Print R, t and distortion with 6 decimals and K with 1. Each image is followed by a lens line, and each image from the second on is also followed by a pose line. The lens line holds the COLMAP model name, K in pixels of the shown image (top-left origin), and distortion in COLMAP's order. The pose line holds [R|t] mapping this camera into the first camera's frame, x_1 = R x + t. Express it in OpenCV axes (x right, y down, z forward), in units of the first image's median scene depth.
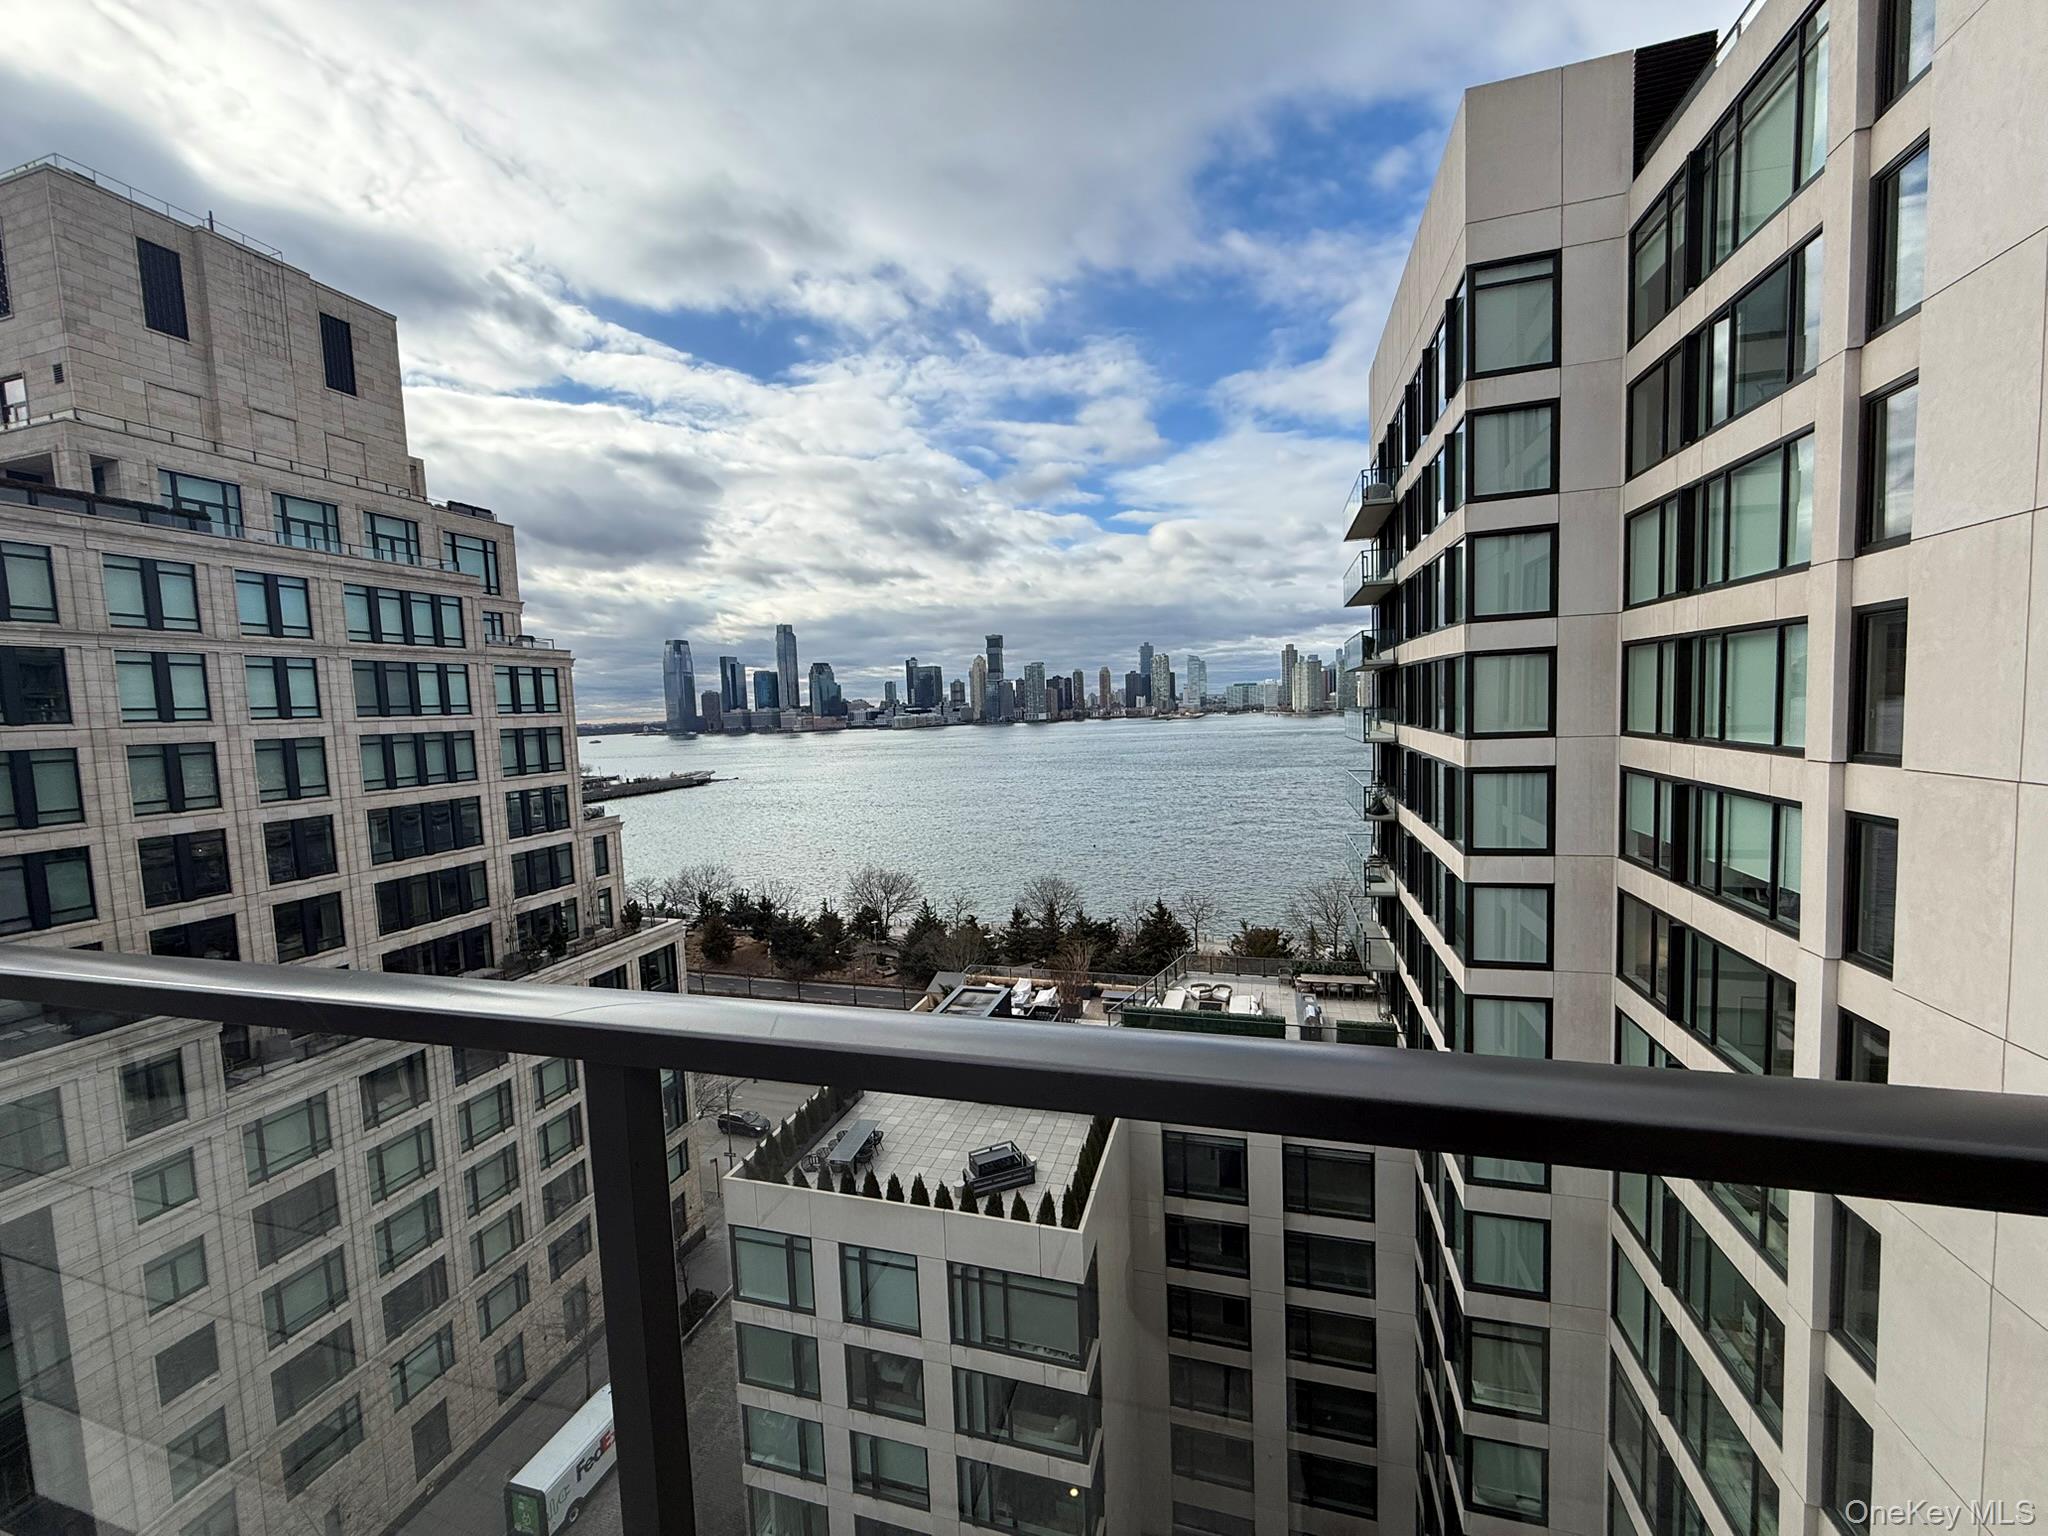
lens RADIAL K [[816.6, 0, 1017.1], [0, 816.6, 769.6], [0, 0, 1]] dist [0.005730, -0.000947]
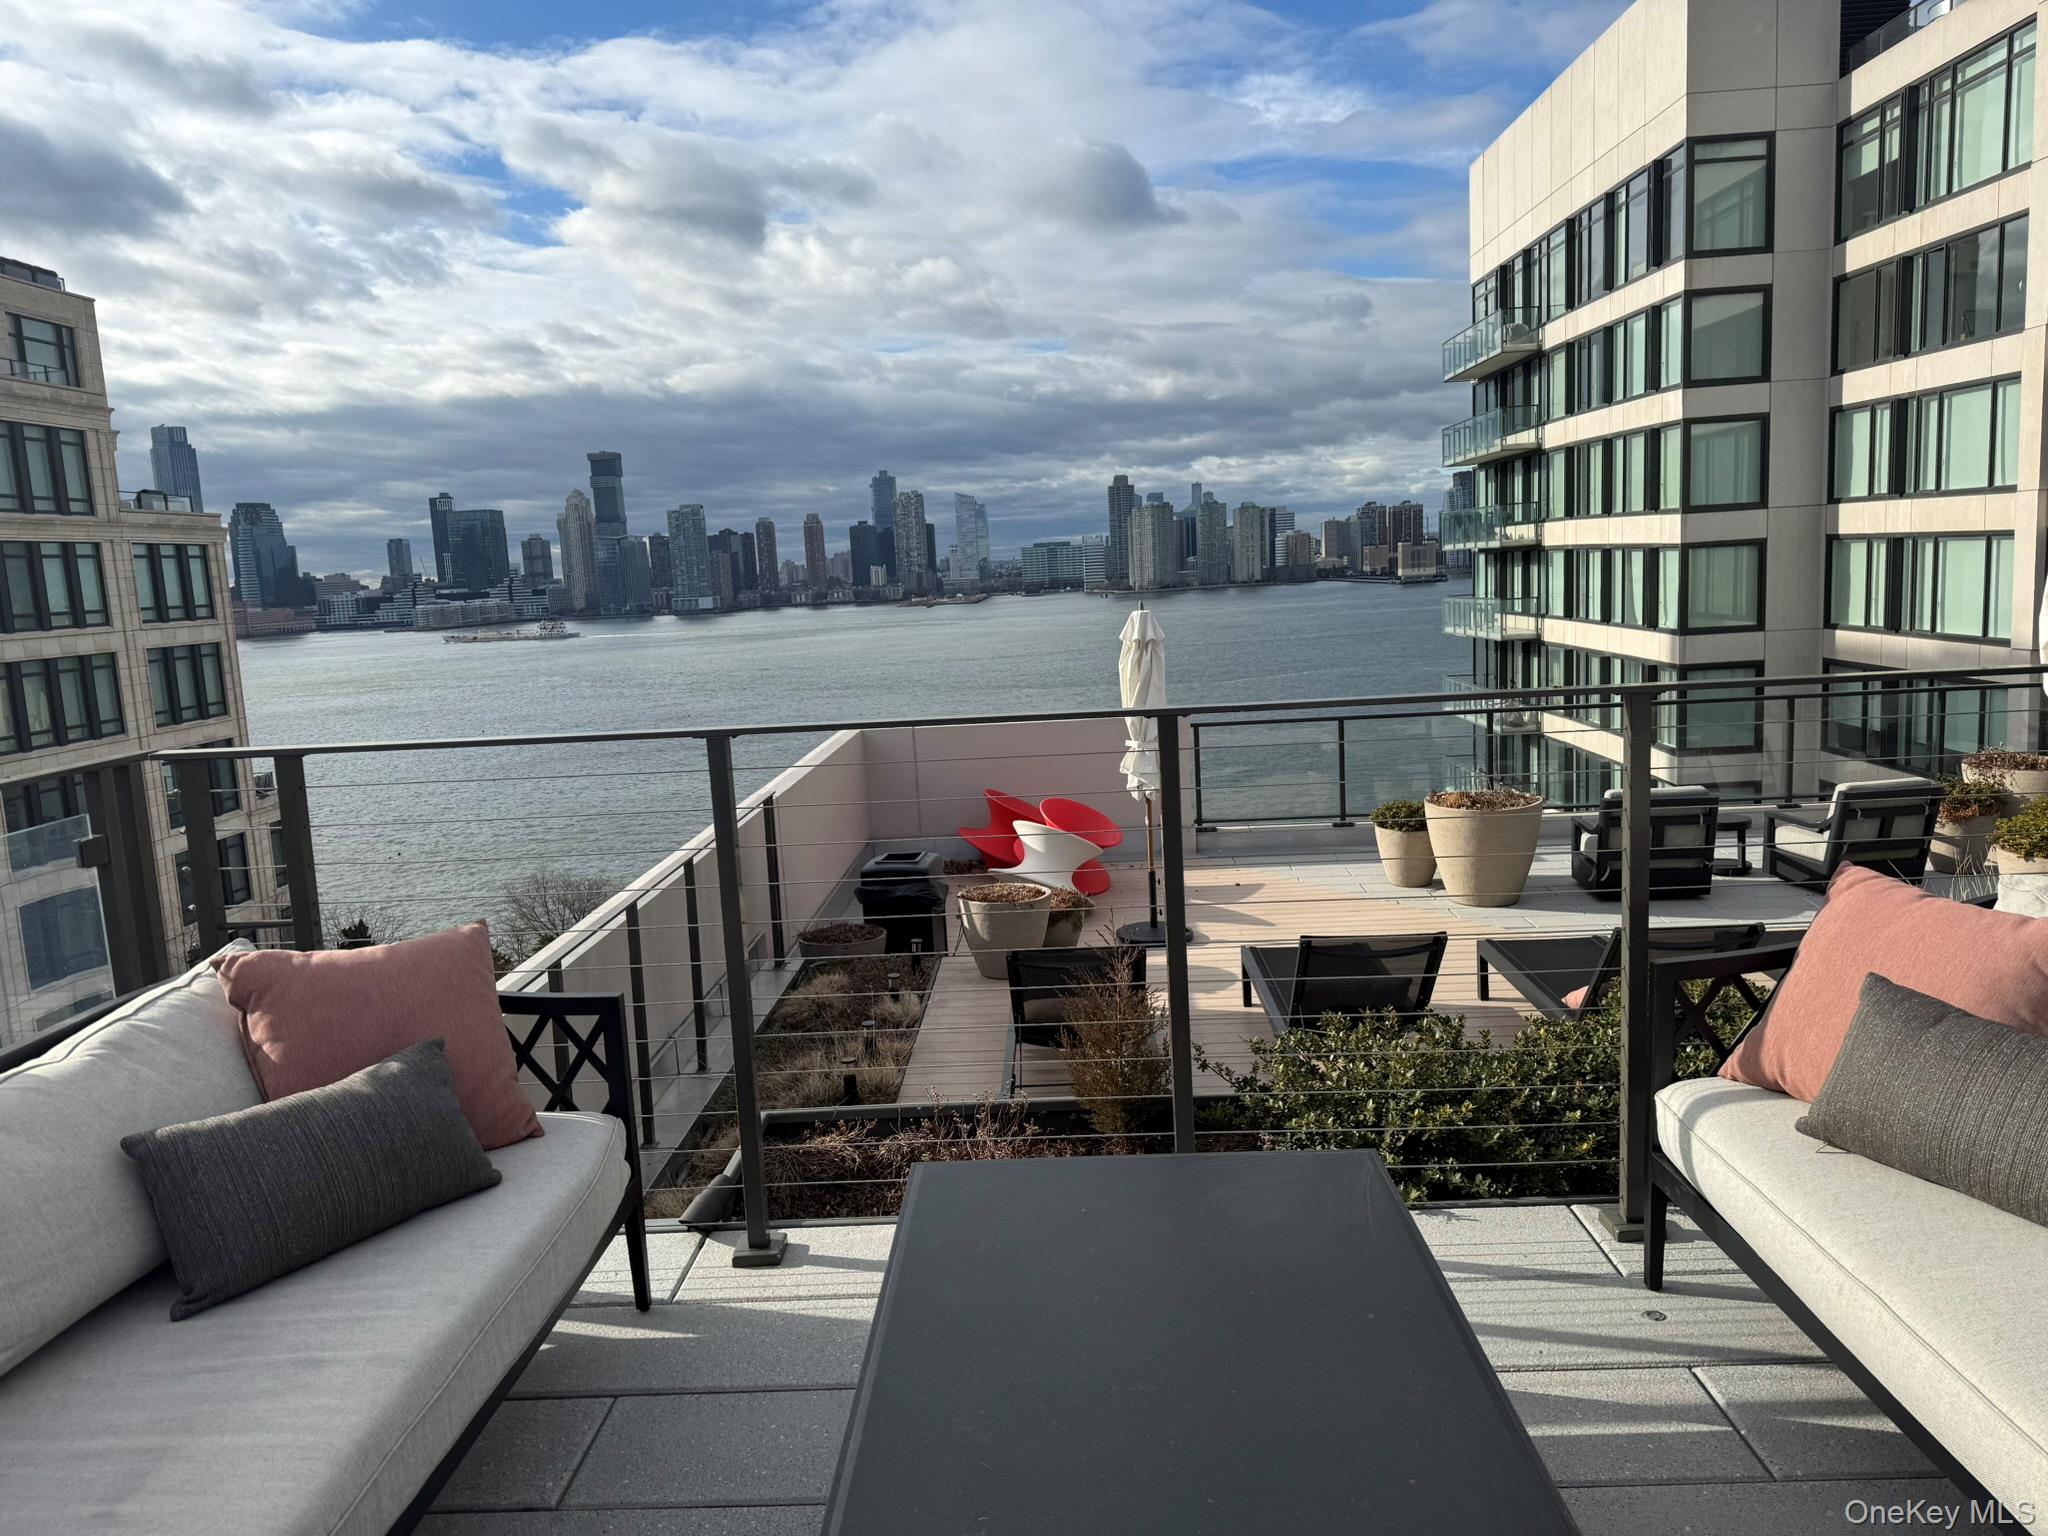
lens RADIAL K [[1423.3, 0, 1024.2], [0, 1423.3, 766.9], [0, 0, 1]] dist [0.031669, -0.030876]
pose [[0.967047, -0.045024, 0.250586, -0.283292], [0.032004, 0.997929, 0.055796, -0.000558], [-0.252579, -0.045937, 0.966485, -0.198458]]
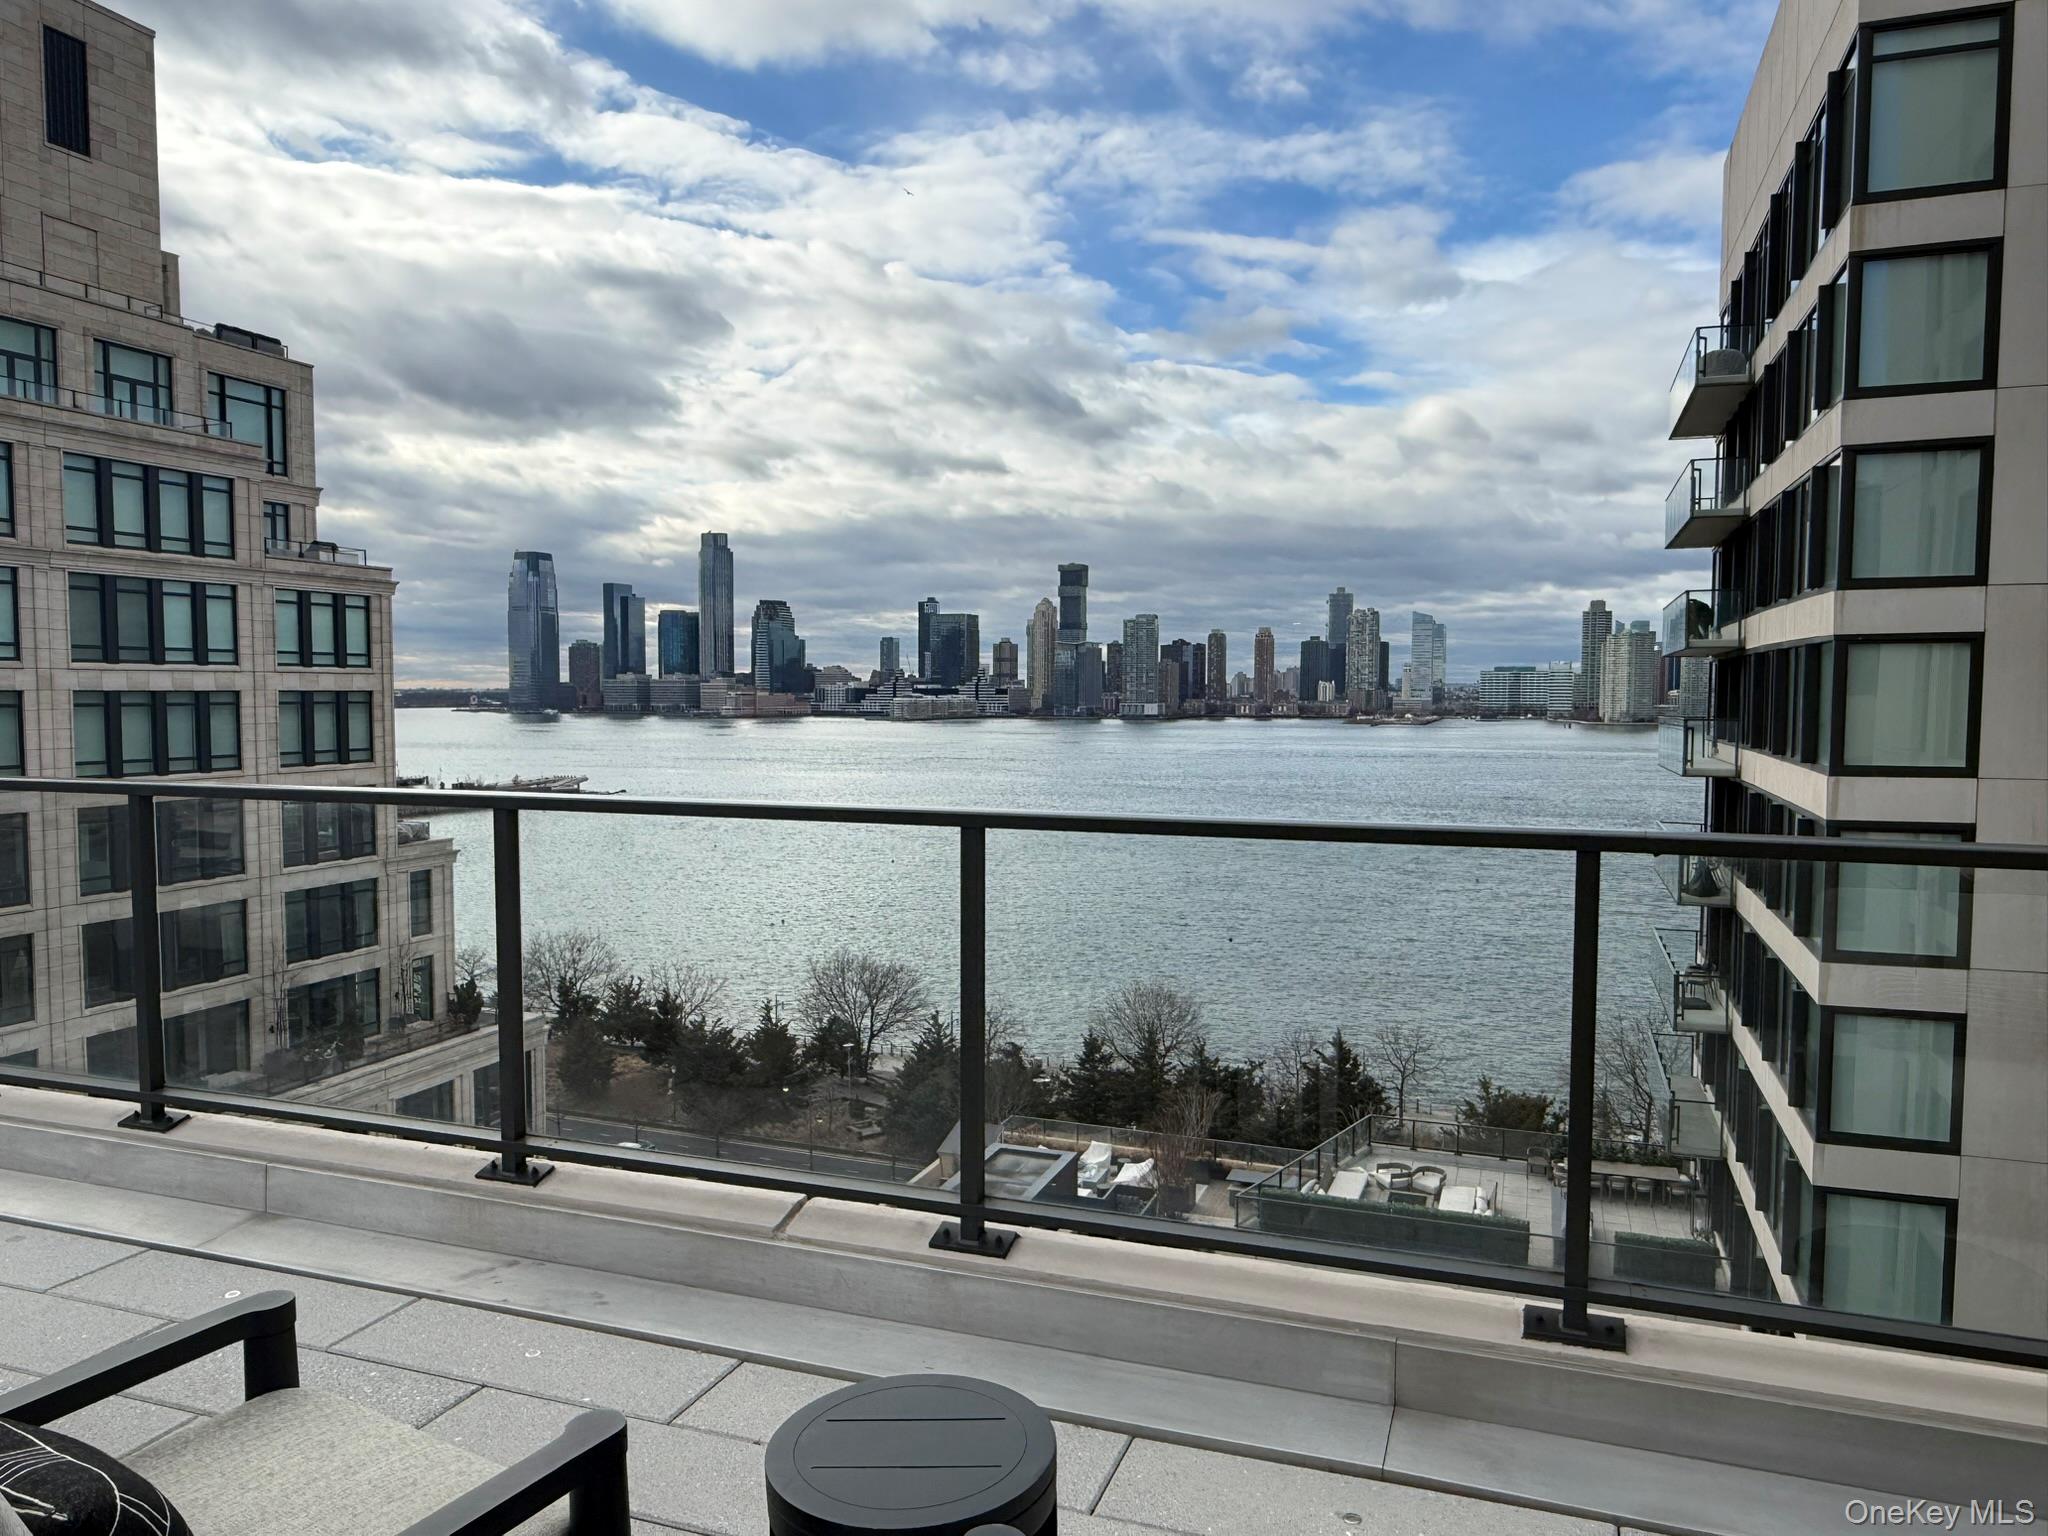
lens RADIAL K [[1423.3, 0, 1016.7], [0, 1423.3, 775.7], [0, 0, 1]] dist [0.031669, -0.030876]
pose [[0.997053, 0.047083, -0.060560, -0.001669], [-0.048022, 0.998746, -0.014138, 0.004080], [0.059819, 0.017005, 0.998064, -0.057493]]
